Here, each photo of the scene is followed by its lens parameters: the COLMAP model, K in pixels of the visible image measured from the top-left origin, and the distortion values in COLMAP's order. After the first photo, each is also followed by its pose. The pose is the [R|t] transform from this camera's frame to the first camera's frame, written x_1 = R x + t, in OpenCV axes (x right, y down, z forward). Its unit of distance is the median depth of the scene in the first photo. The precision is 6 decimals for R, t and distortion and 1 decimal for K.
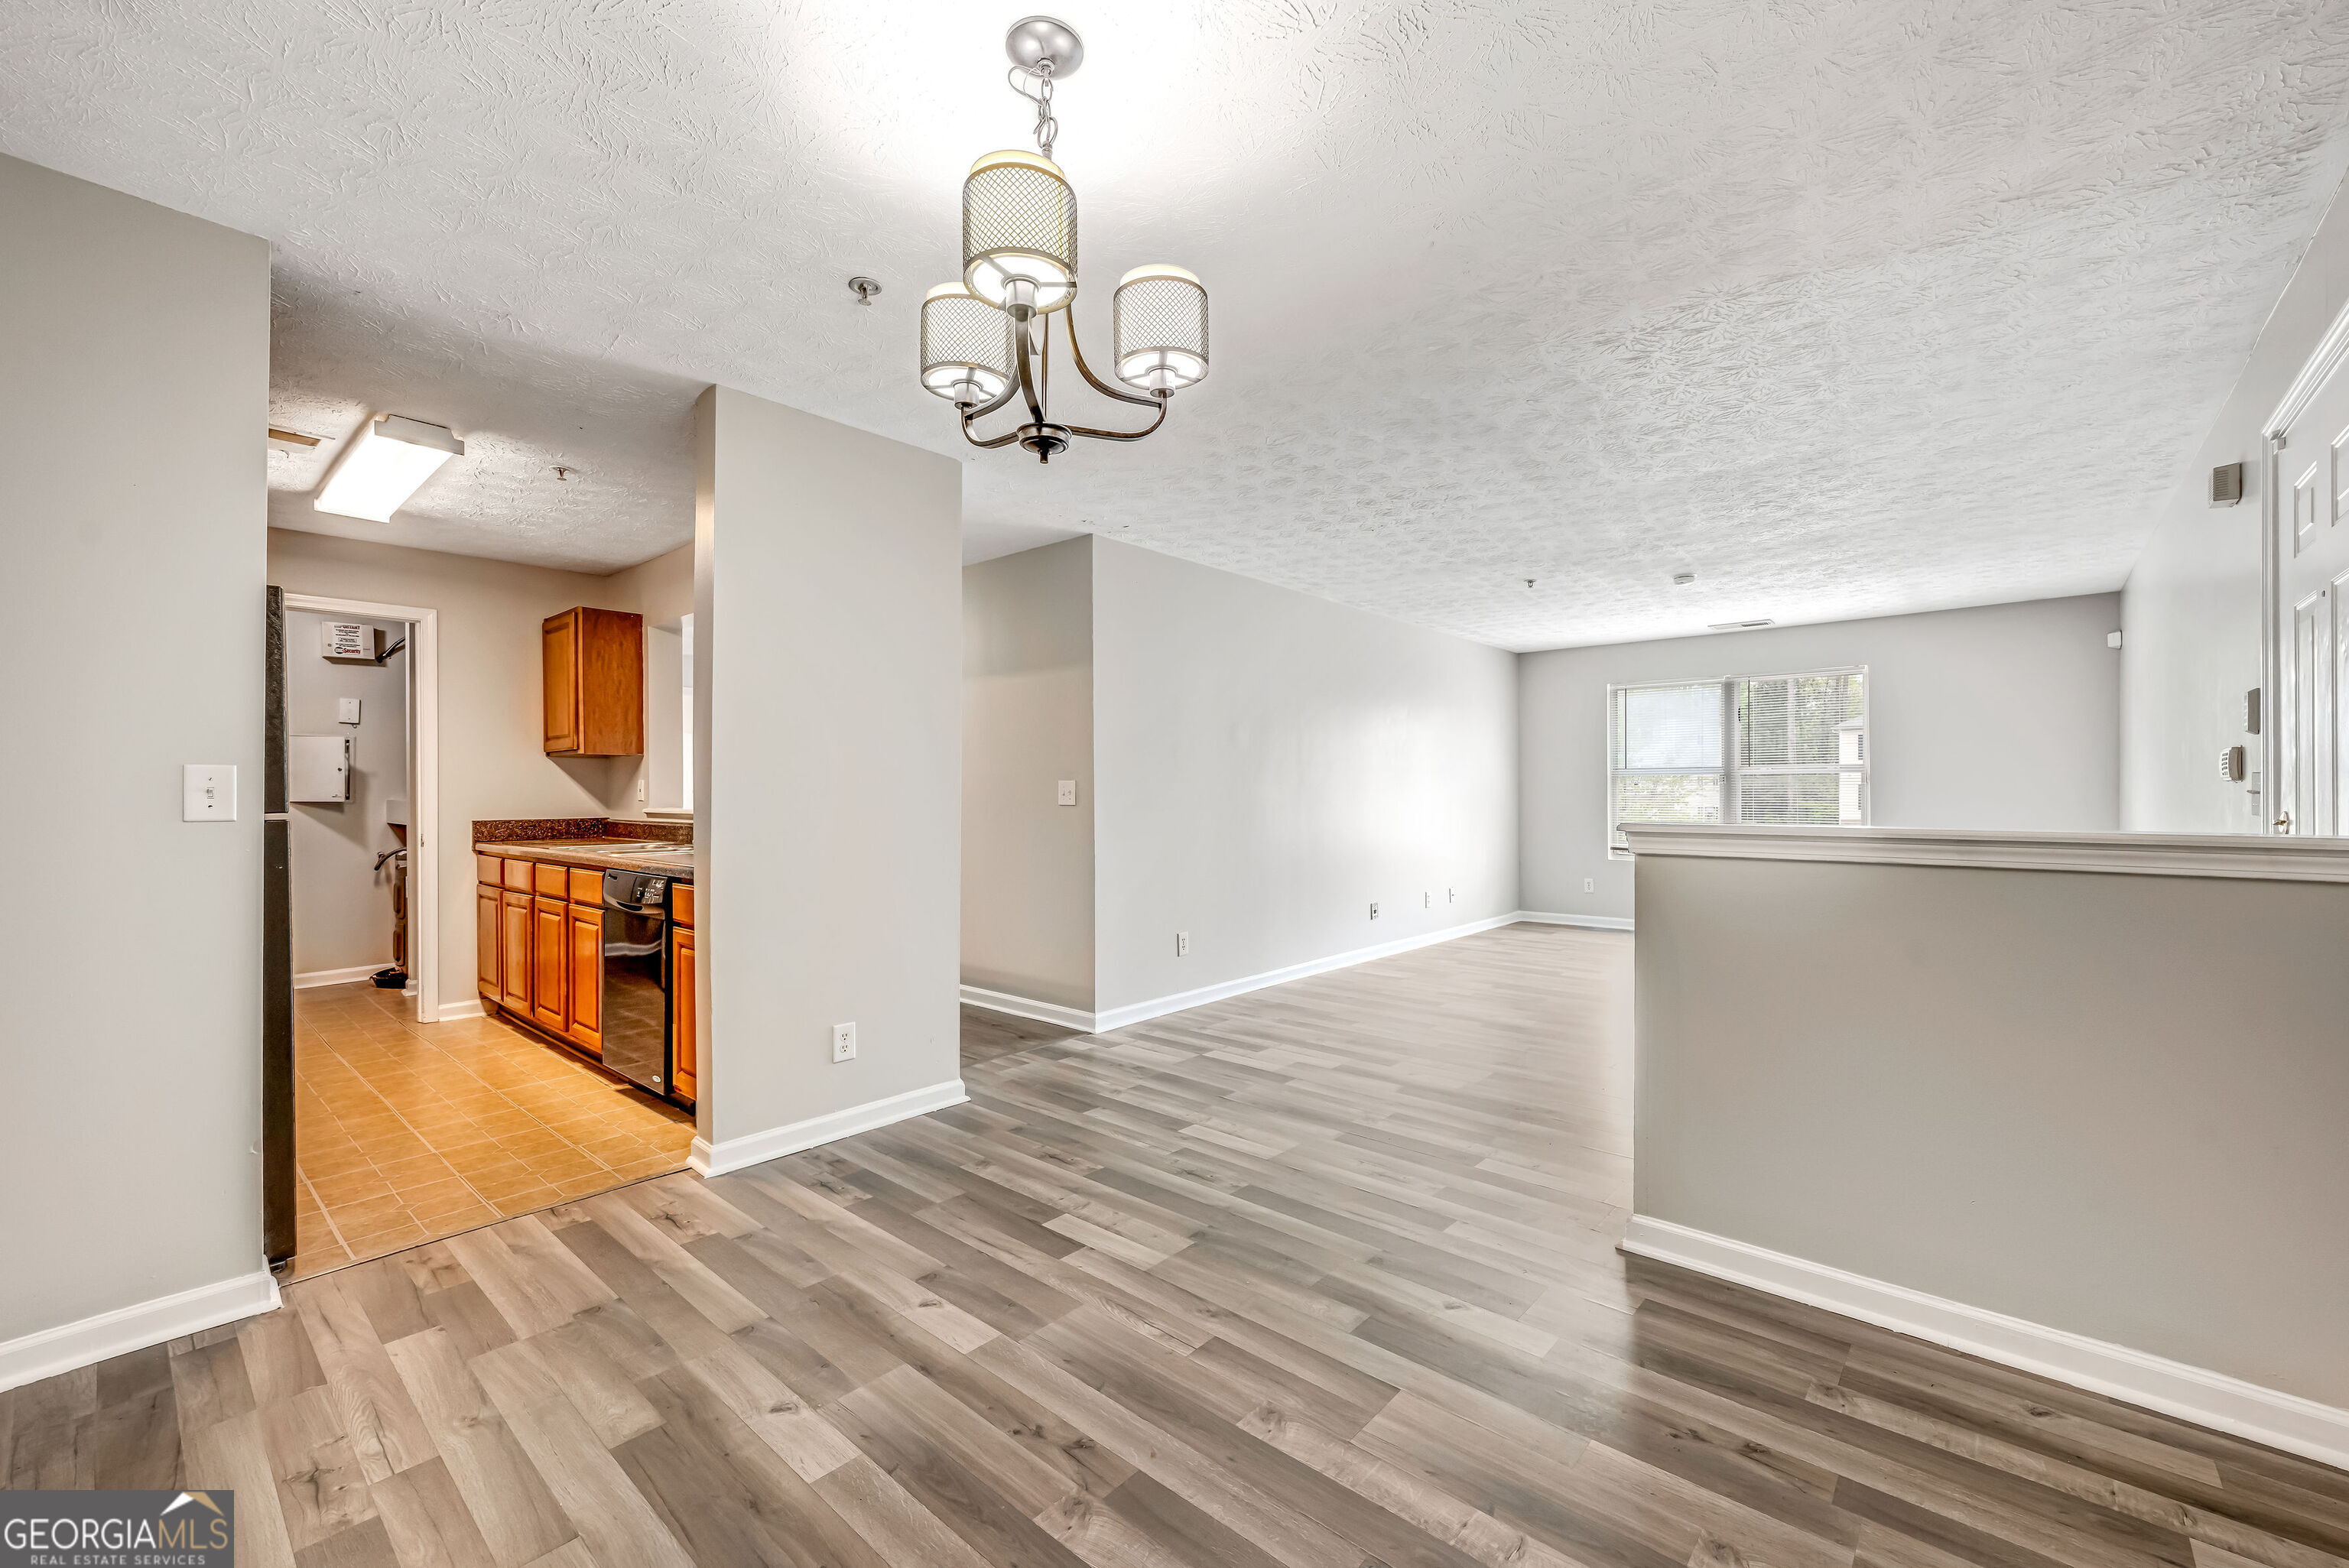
lens RADIAL K [[1069.0, 0, 1122.7], [0, 1069.0, 798.2], [0, 0, 1]] dist [0.019873, -0.000107]
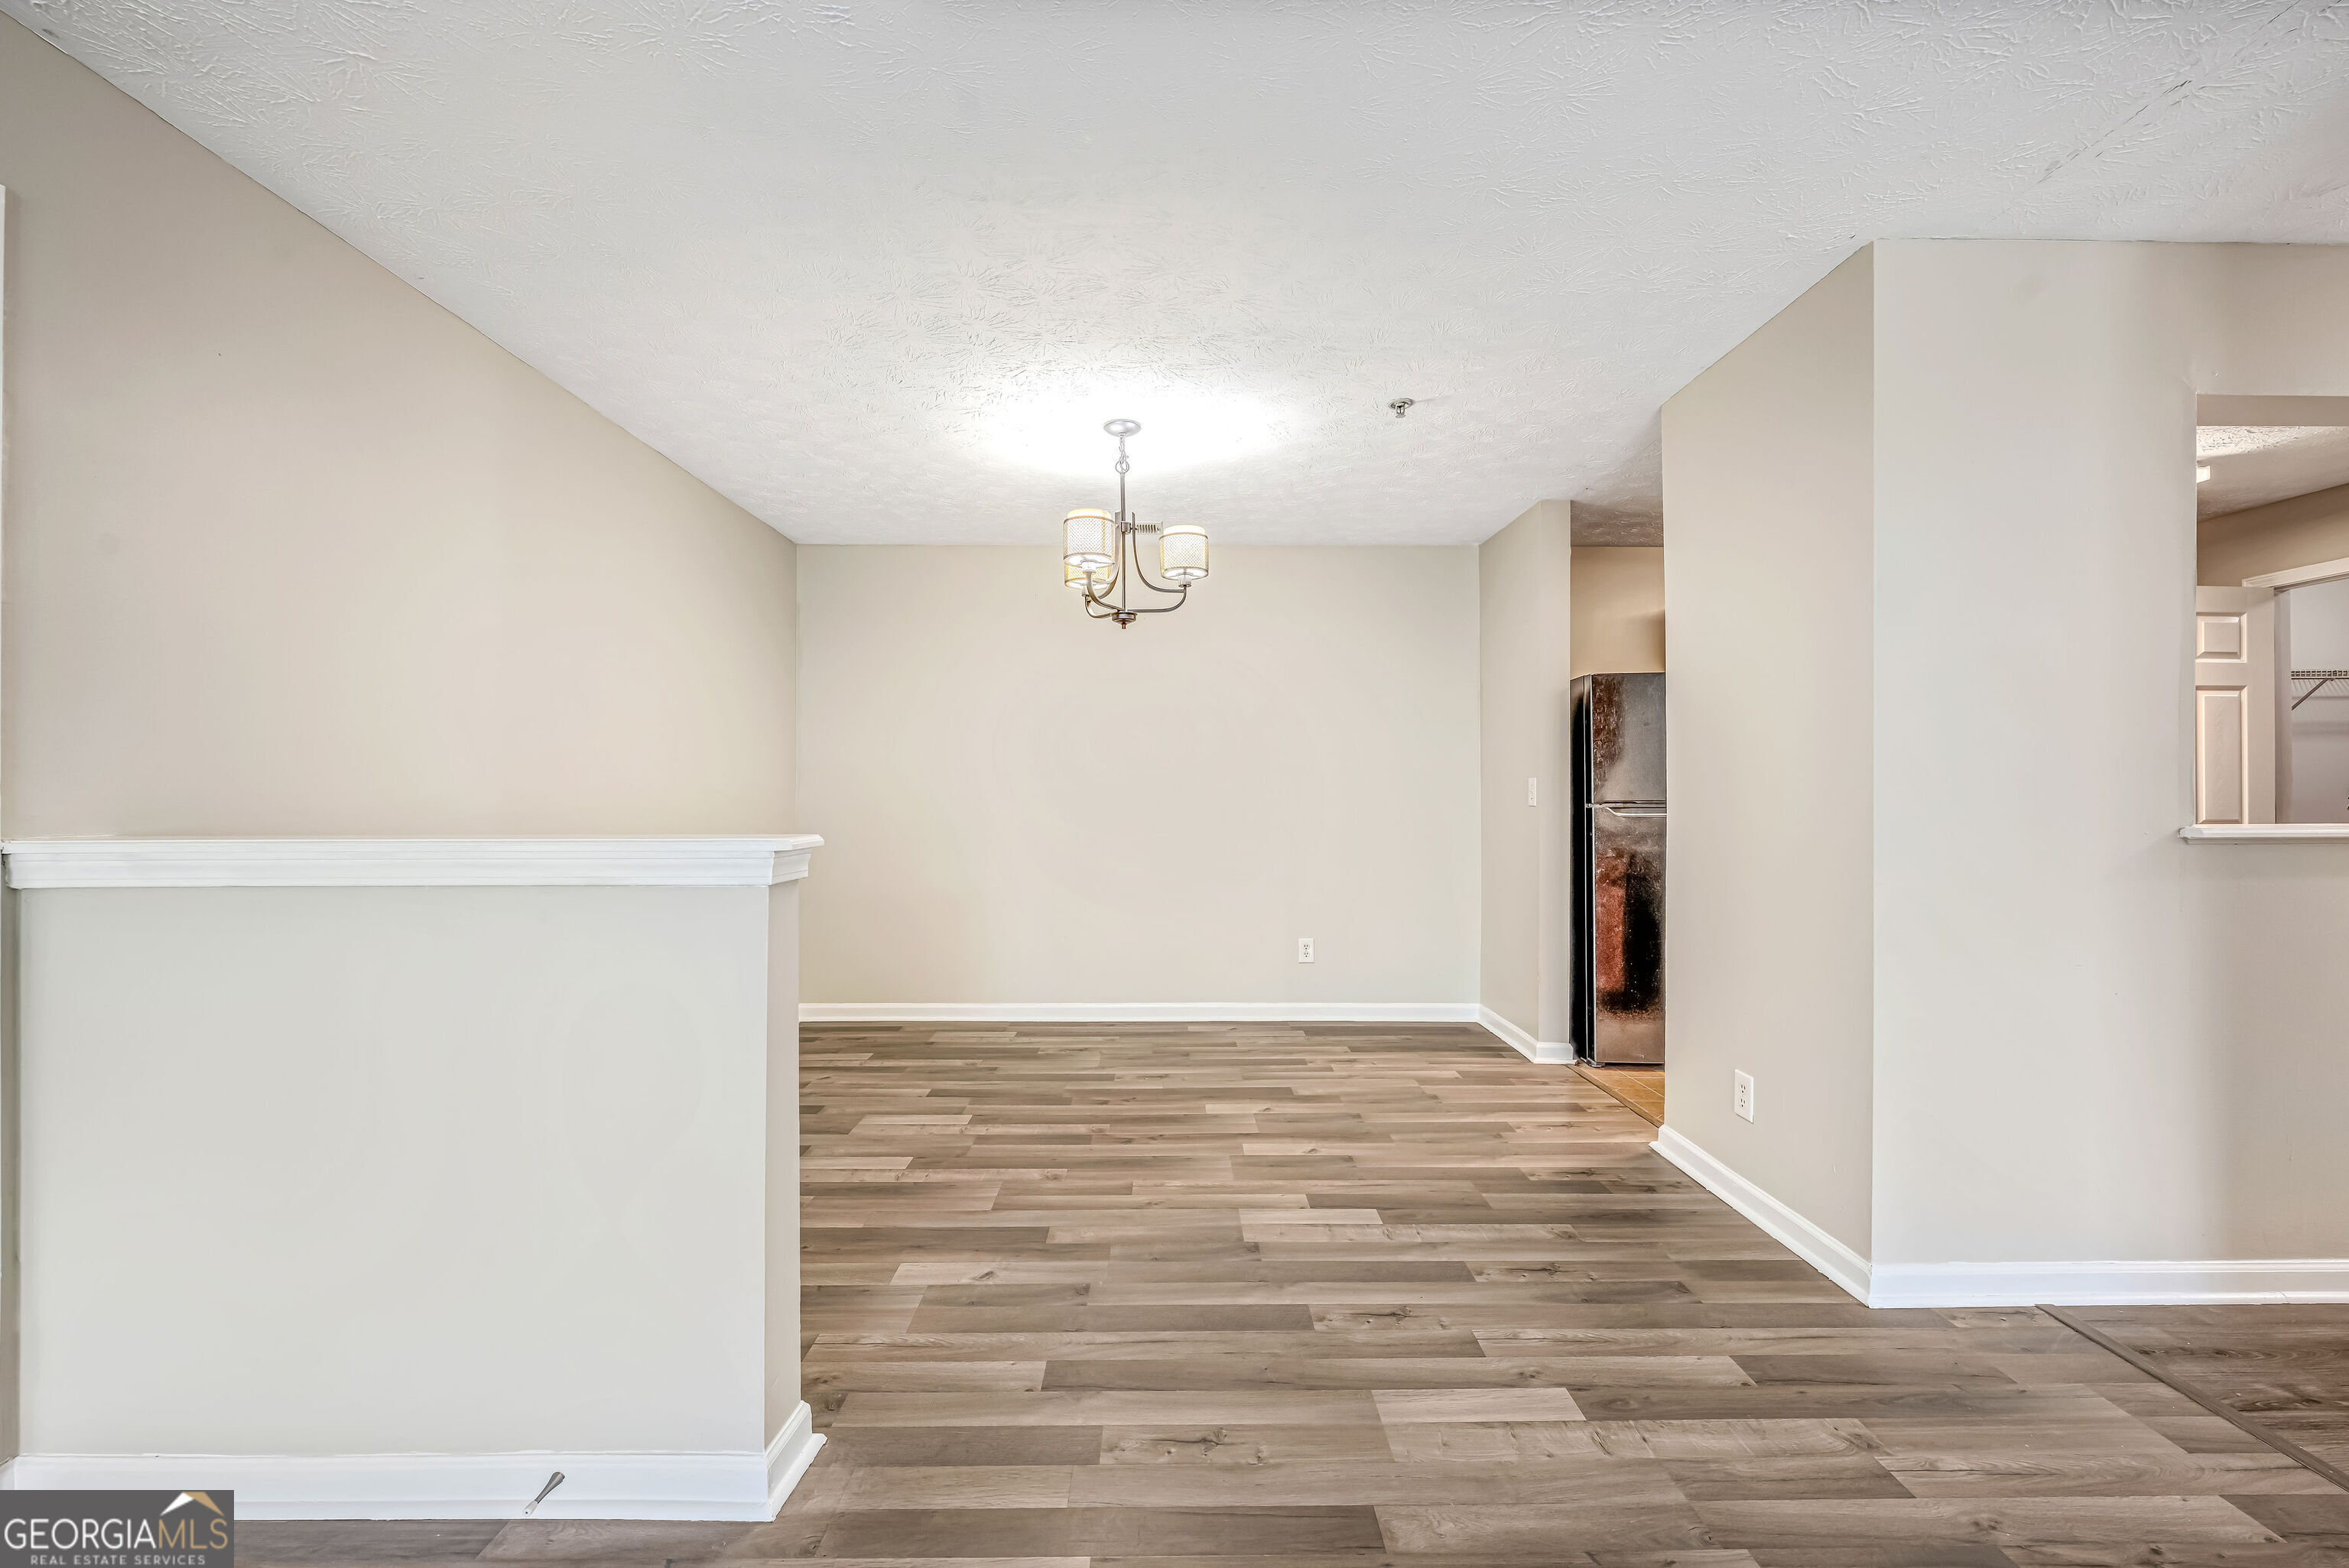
lens RADIAL K [[929.1, 0, 1209.1], [0, 929.1, 792.7], [0, 0, 1]] dist [-0.000431, -0.000241]
pose [[-0.719577, 0.000849, -0.694413, 0.663836], [-0.002124, 0.999992, 0.003424, -0.010051], [0.694410, 0.003938, -0.719569, 1.526455]]
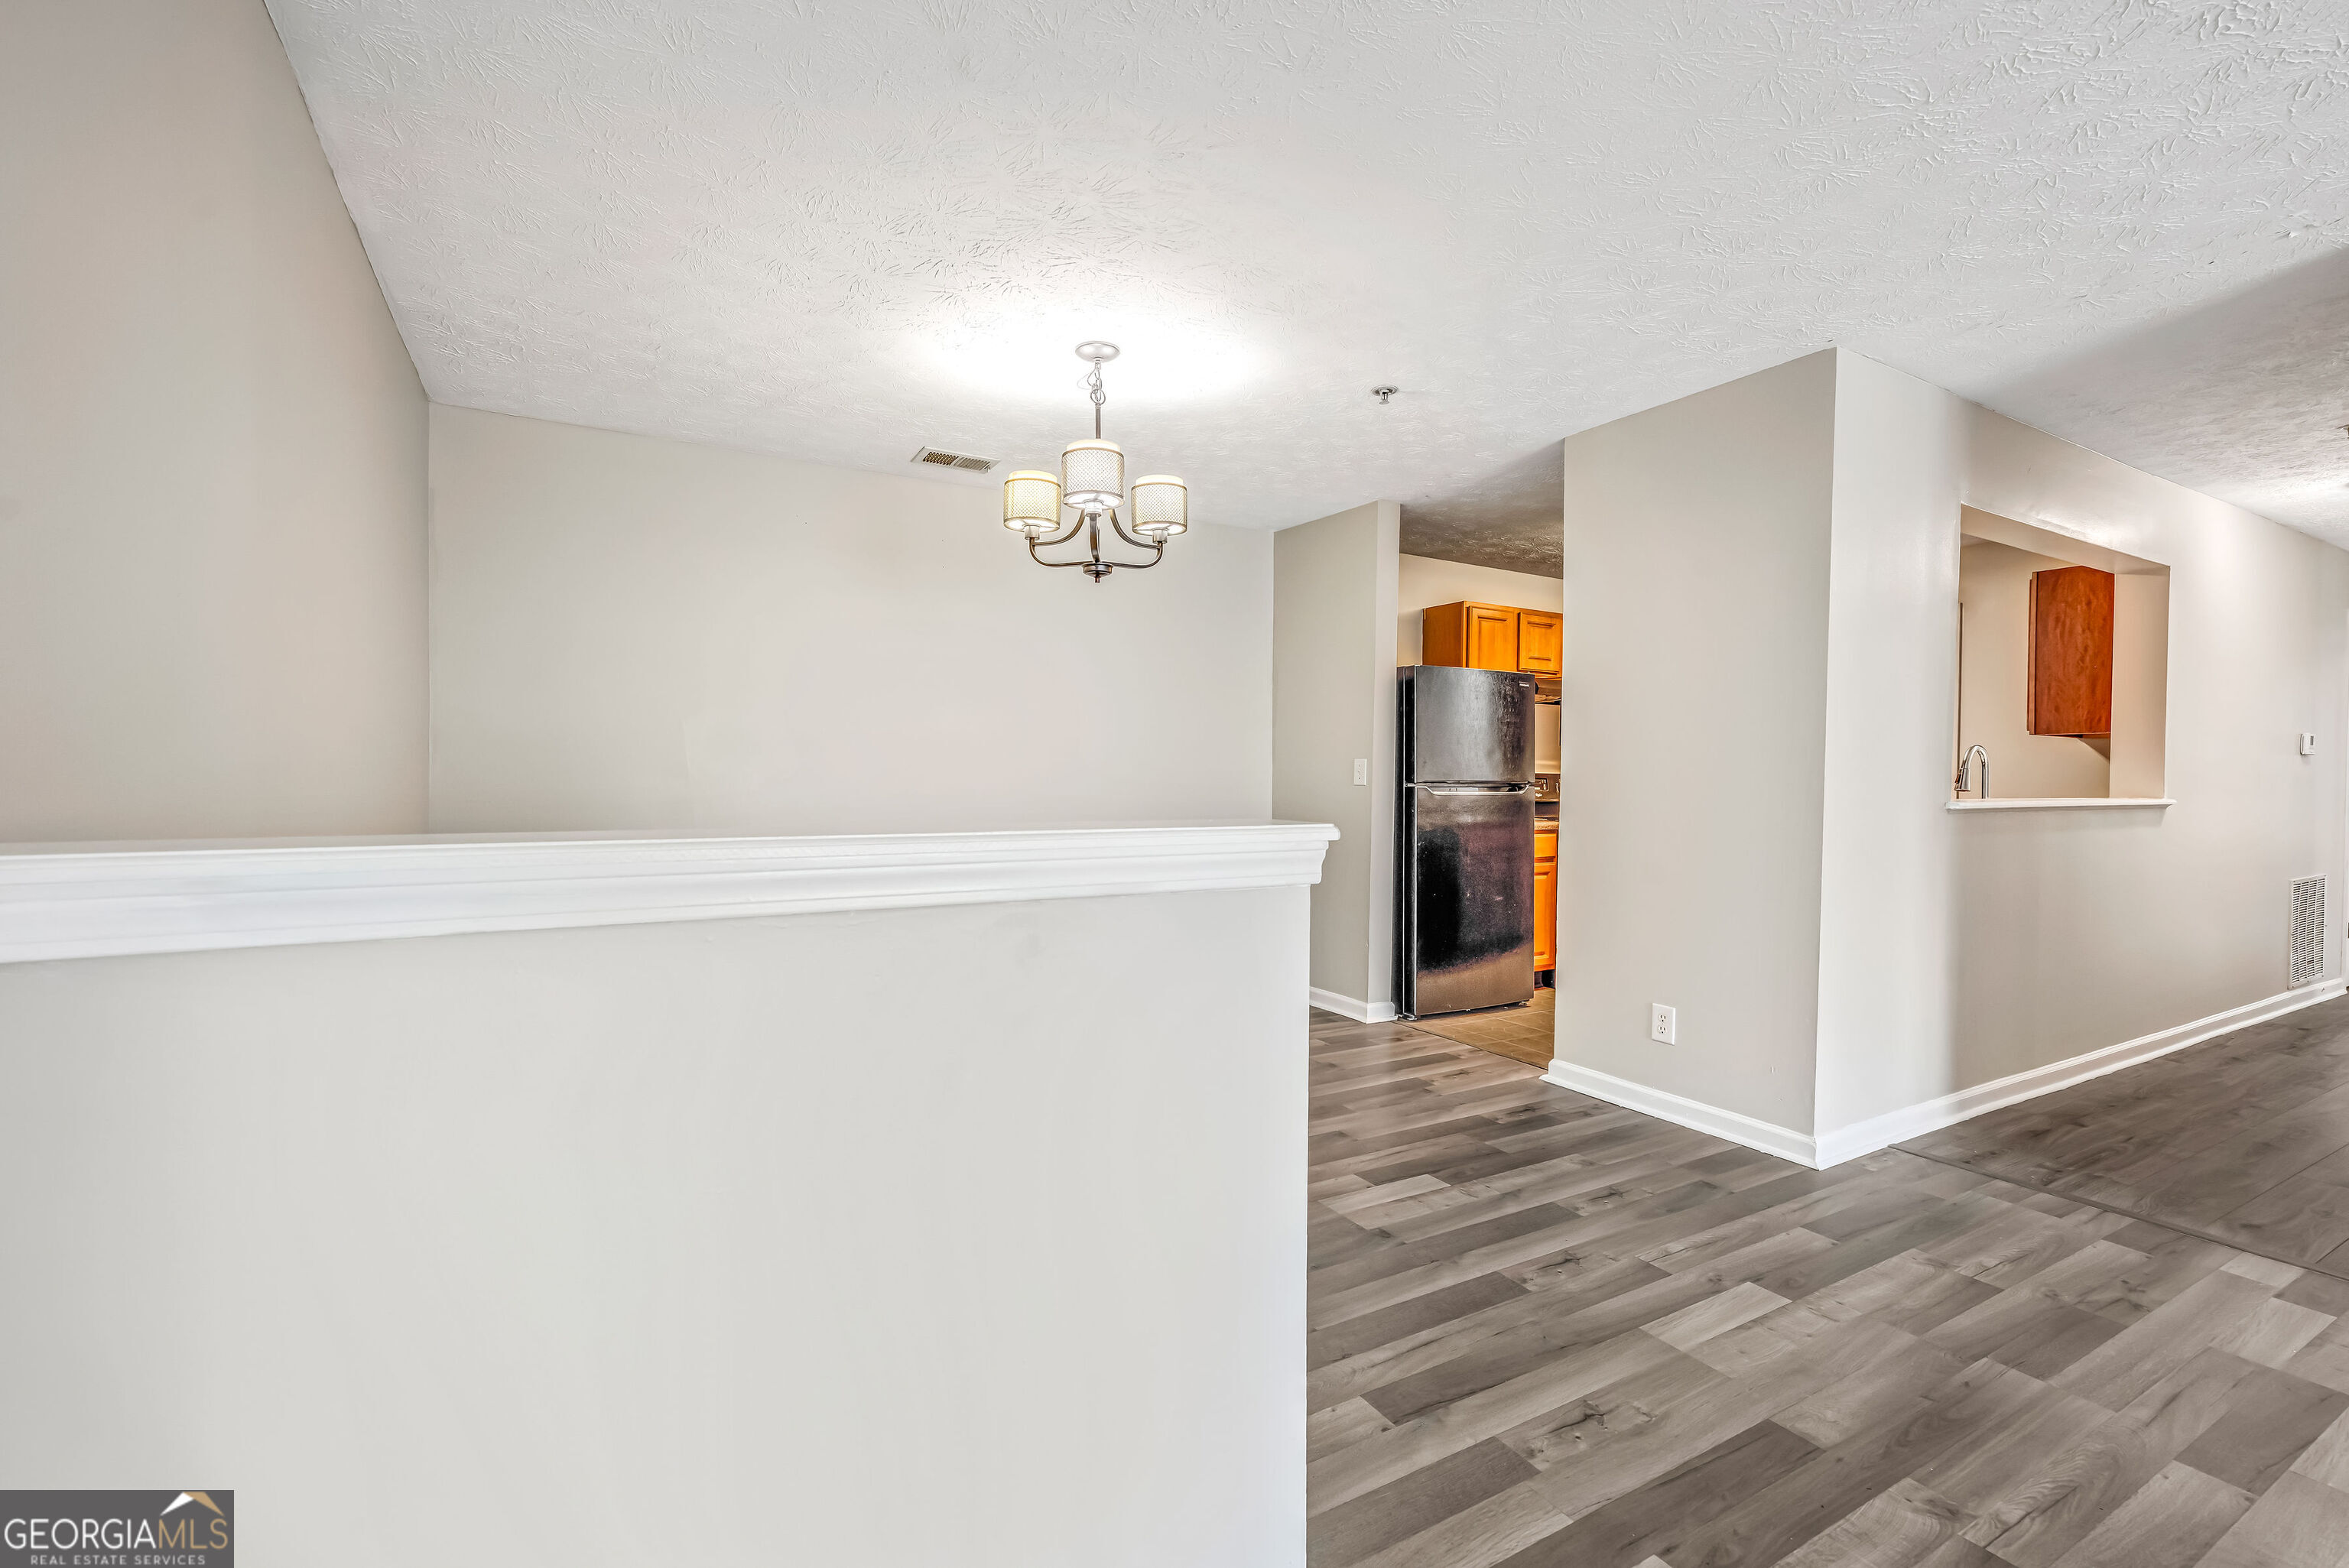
lens RADIAL K [[952.4, 0, 1194.2], [0, 952.4, 795.4], [0, 0, 1]] dist [0.001233, -0.000522]
pose [[-0.302917, 0.019178, -0.952824, 0.897434], [-0.013856, 0.999603, 0.024525, -0.004228], [0.952916, 0.020631, -0.302531, 1.052375]]
